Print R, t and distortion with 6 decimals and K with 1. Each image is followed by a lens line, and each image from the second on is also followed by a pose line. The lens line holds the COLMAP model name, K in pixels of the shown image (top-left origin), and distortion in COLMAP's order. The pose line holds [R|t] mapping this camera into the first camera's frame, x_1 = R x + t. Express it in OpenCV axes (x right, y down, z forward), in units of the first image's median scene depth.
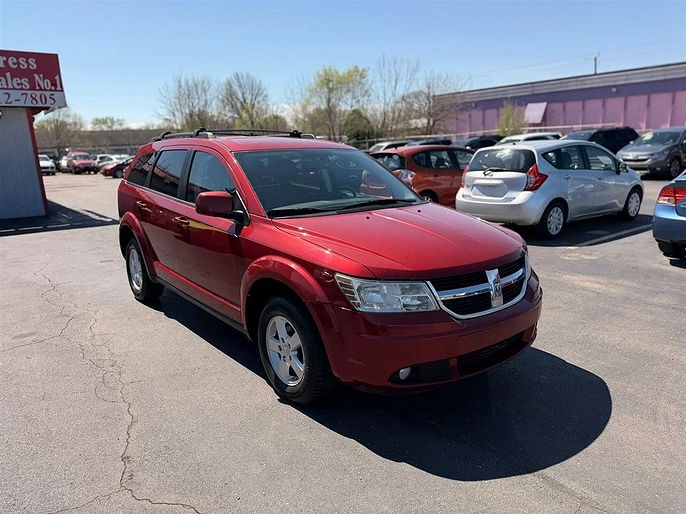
lens RADIAL K [[486.9, 0, 350.1], [0, 486.9, 259.8], [0, 0, 1]] dist [0.024548, -0.034271]
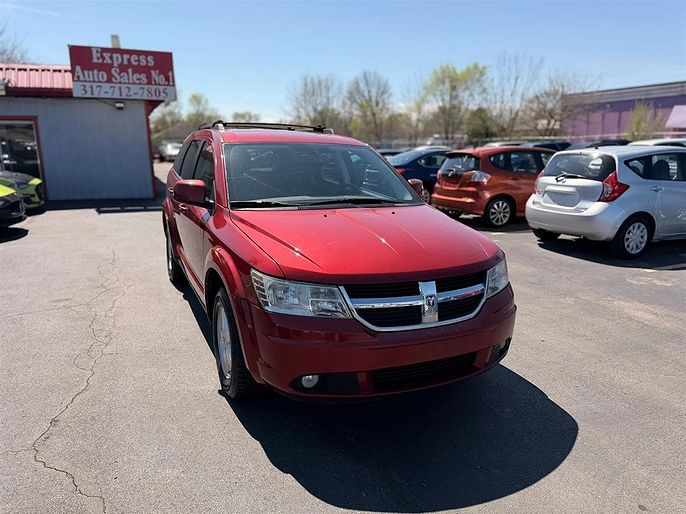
lens RADIAL K [[486.9, 0, 350.1], [0, 486.9, 259.8], [0, 0, 1]] dist [0.024548, -0.034271]
pose [[0.968523, 0.089870, -0.232134, 0.136511], [-0.089214, 0.995923, 0.013345, -0.007405], [0.232387, 0.007785, 0.972592, 0.035000]]
